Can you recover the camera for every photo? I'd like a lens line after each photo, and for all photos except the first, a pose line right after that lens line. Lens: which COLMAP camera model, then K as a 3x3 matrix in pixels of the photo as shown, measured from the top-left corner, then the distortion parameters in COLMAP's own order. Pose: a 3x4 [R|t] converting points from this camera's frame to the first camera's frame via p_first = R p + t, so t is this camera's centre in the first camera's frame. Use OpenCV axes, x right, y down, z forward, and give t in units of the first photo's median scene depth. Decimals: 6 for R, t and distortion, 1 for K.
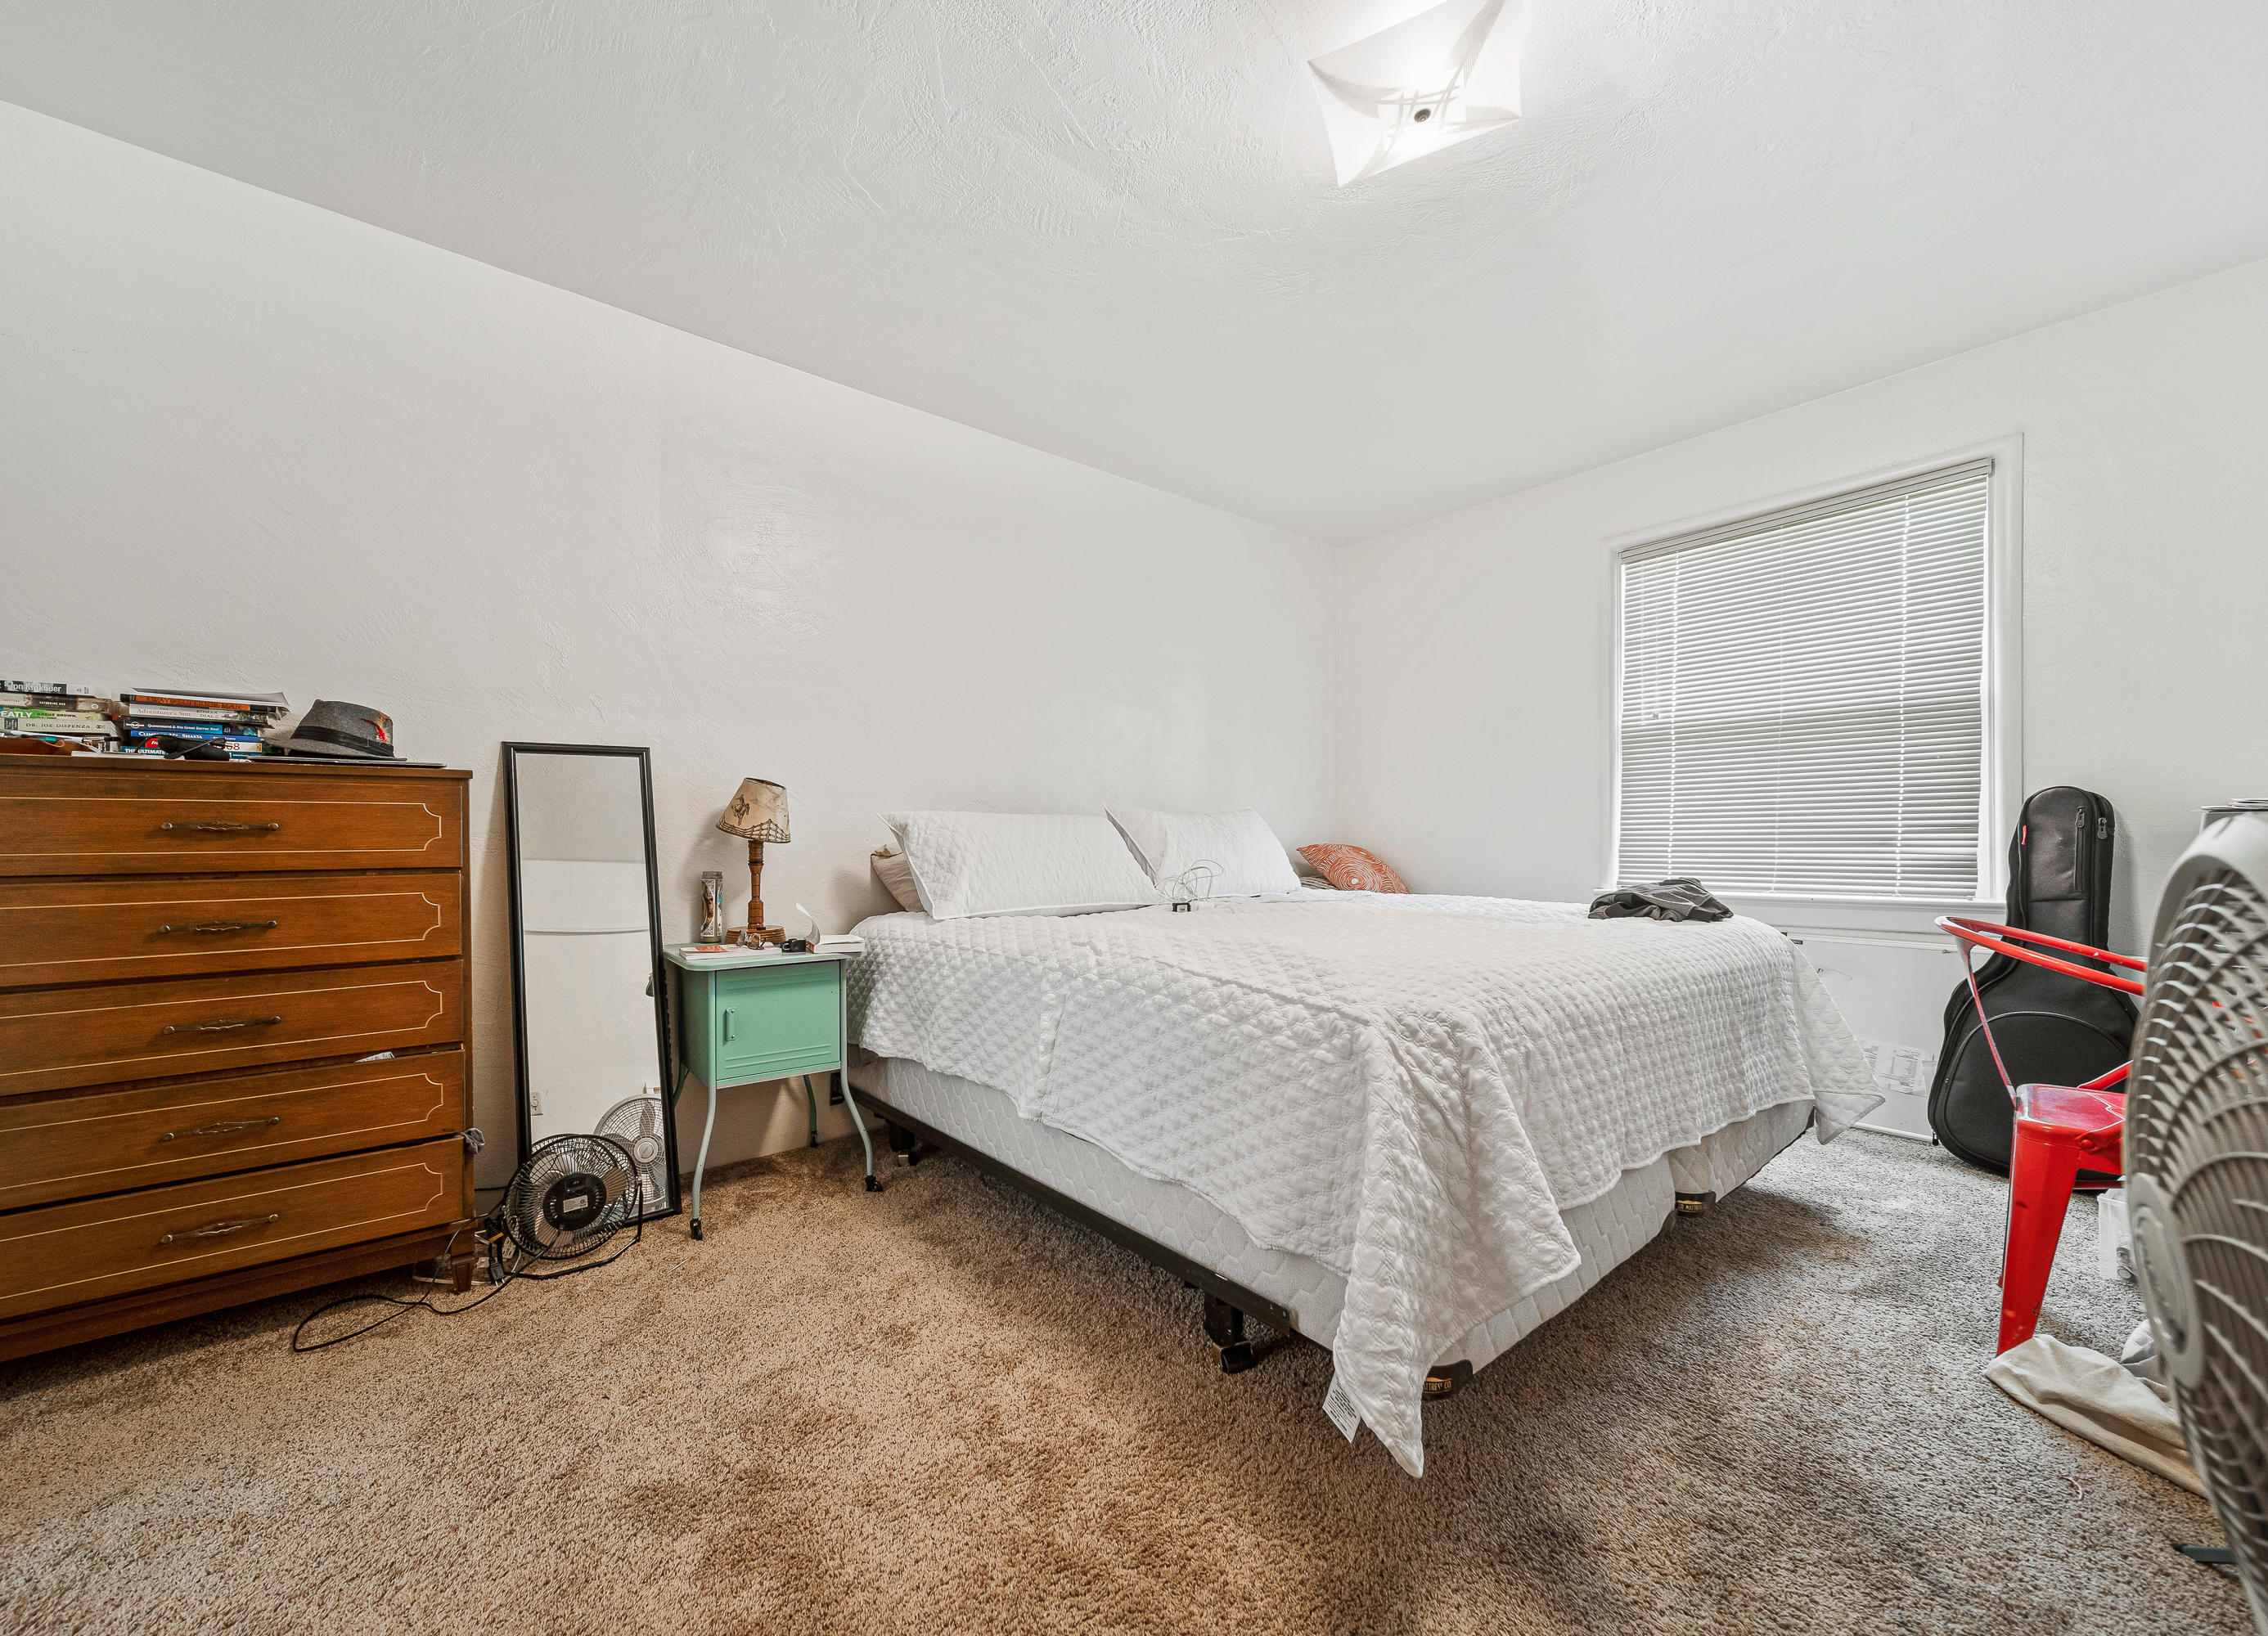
lens RADIAL K [[898.1, 0, 1131.0], [0, 898.1, 833.8], [0, 0, 1]] dist [0.001486, 0.000046]
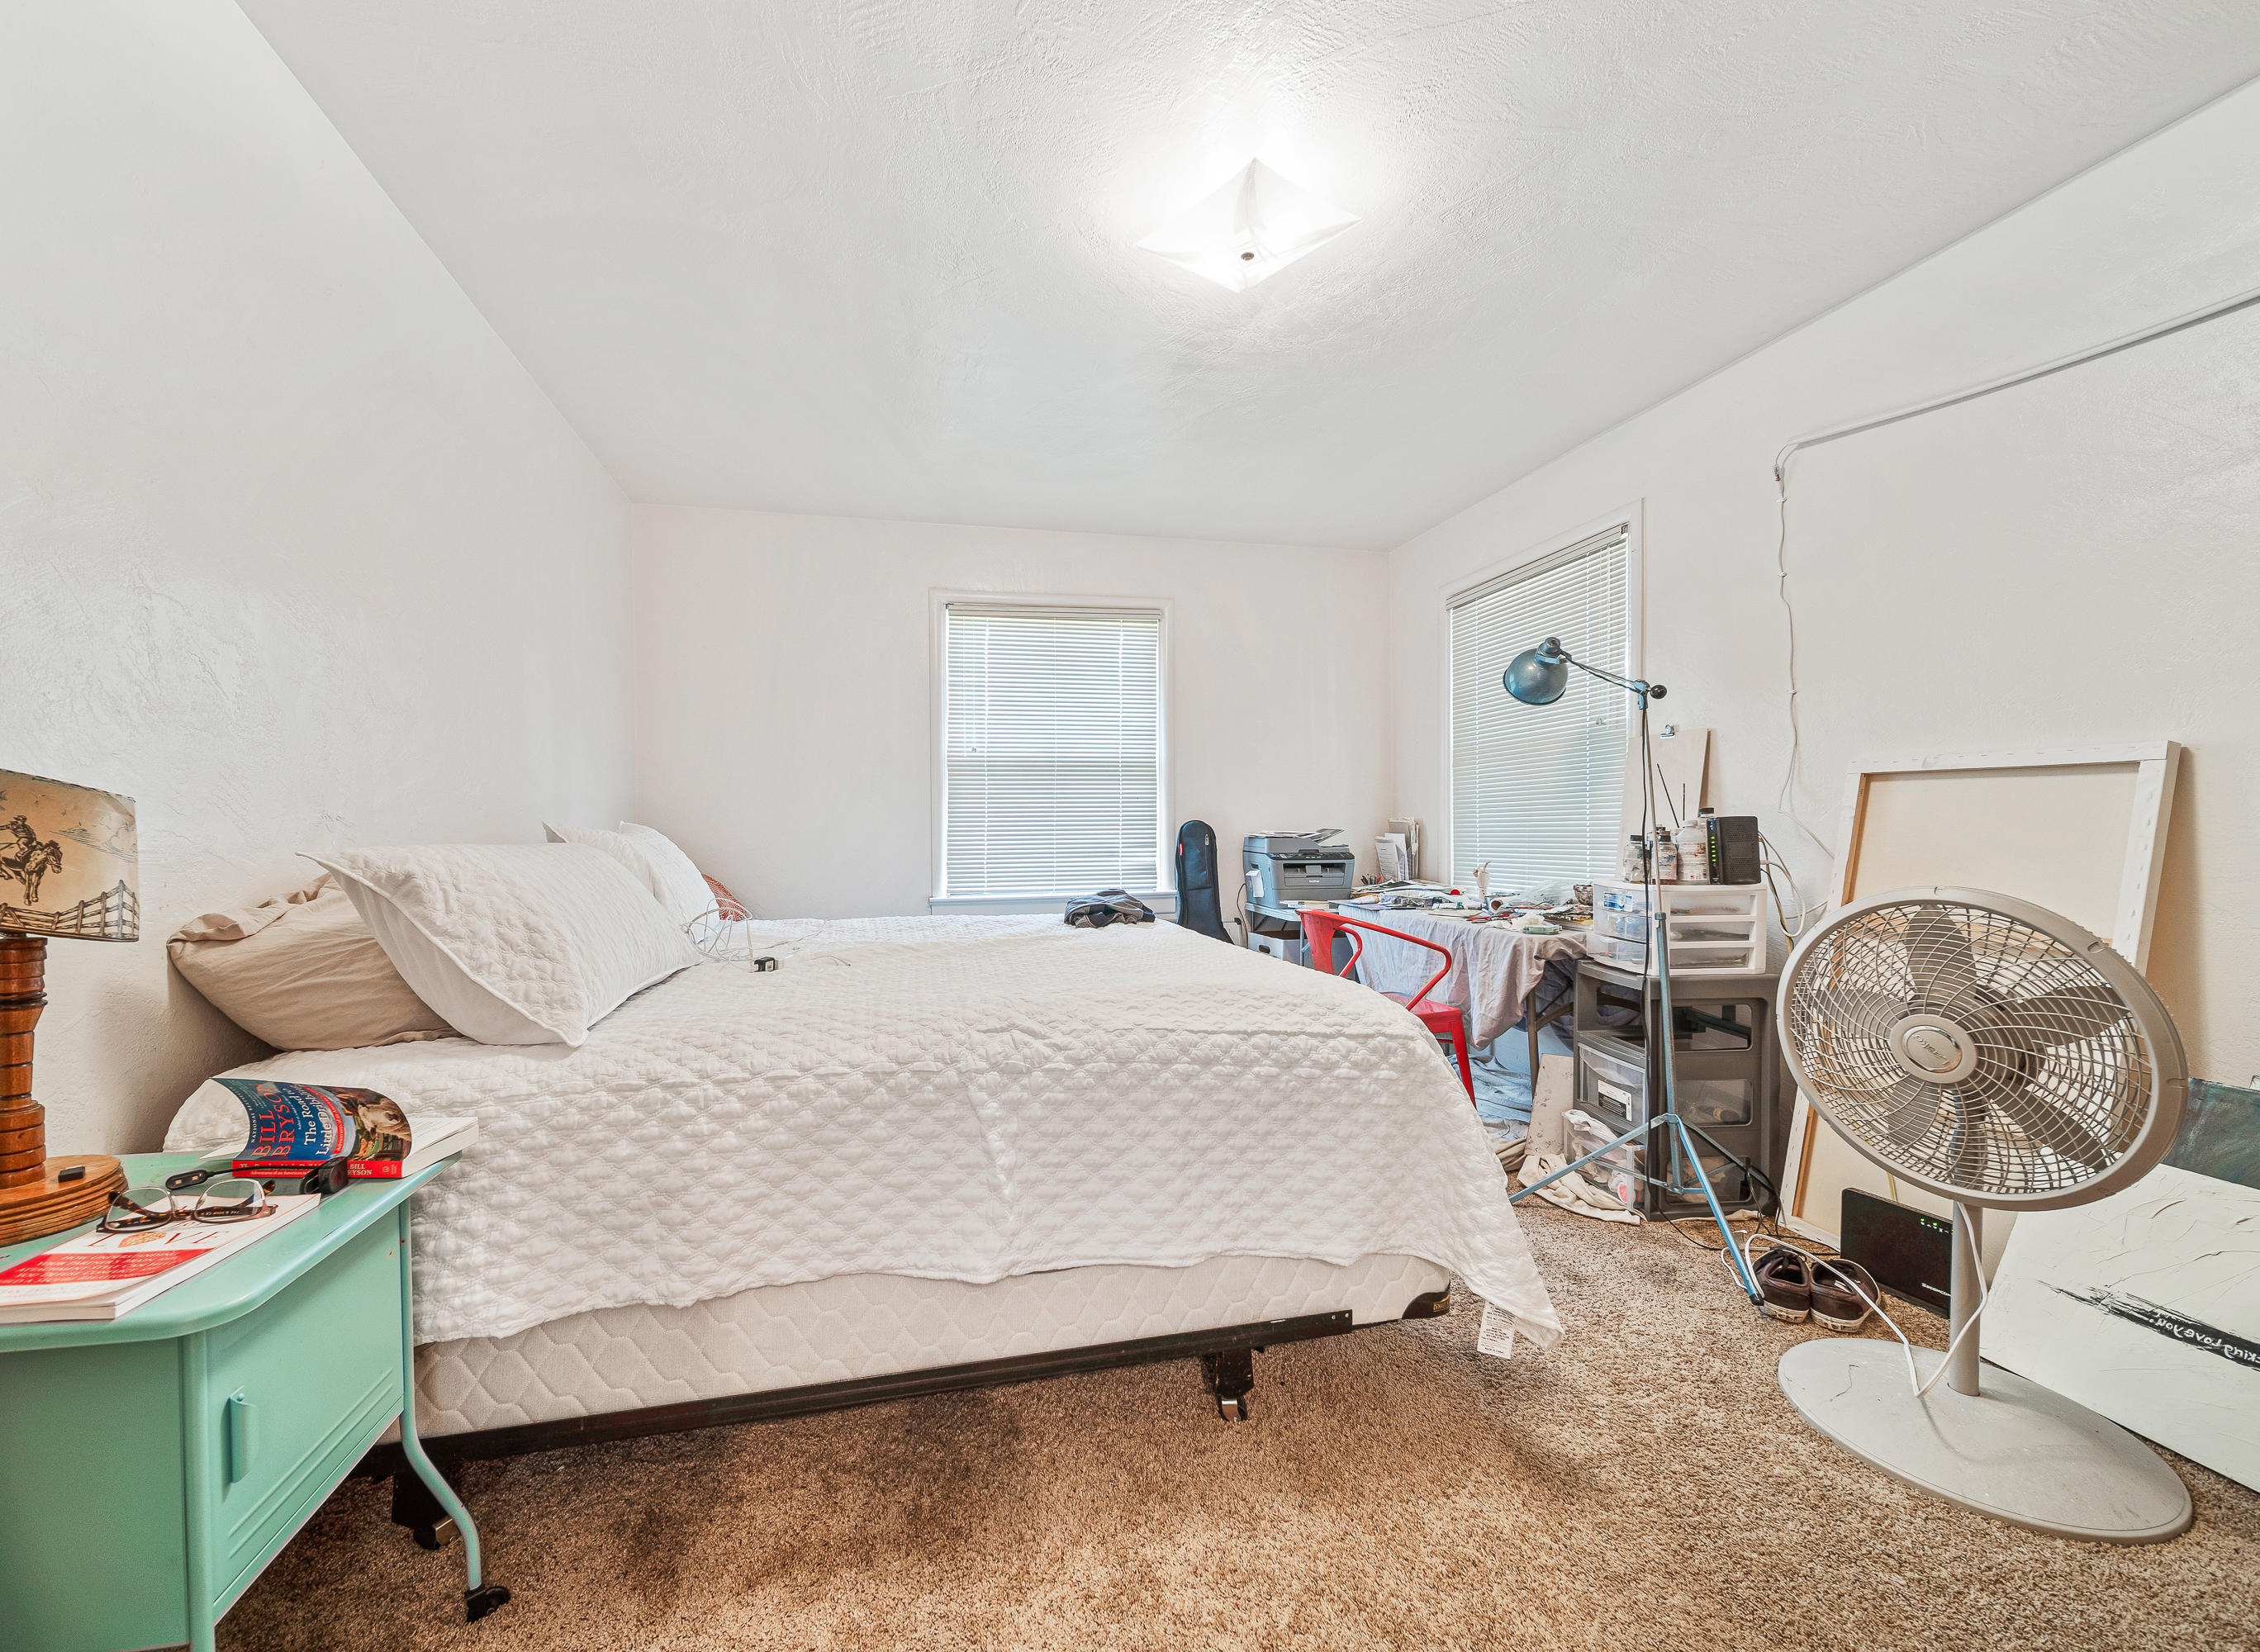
lens RADIAL K [[877.3, 0, 1127.8], [0, 877.3, 833.7], [0, 0, 1]] dist [0.001856, 0.000010]
pose [[0.444825, -0.001287, 0.895617, -0.581710], [-0.007629, 0.999957, 0.005226, -0.043826], [-0.895585, -0.009157, 0.444796, 0.477426]]
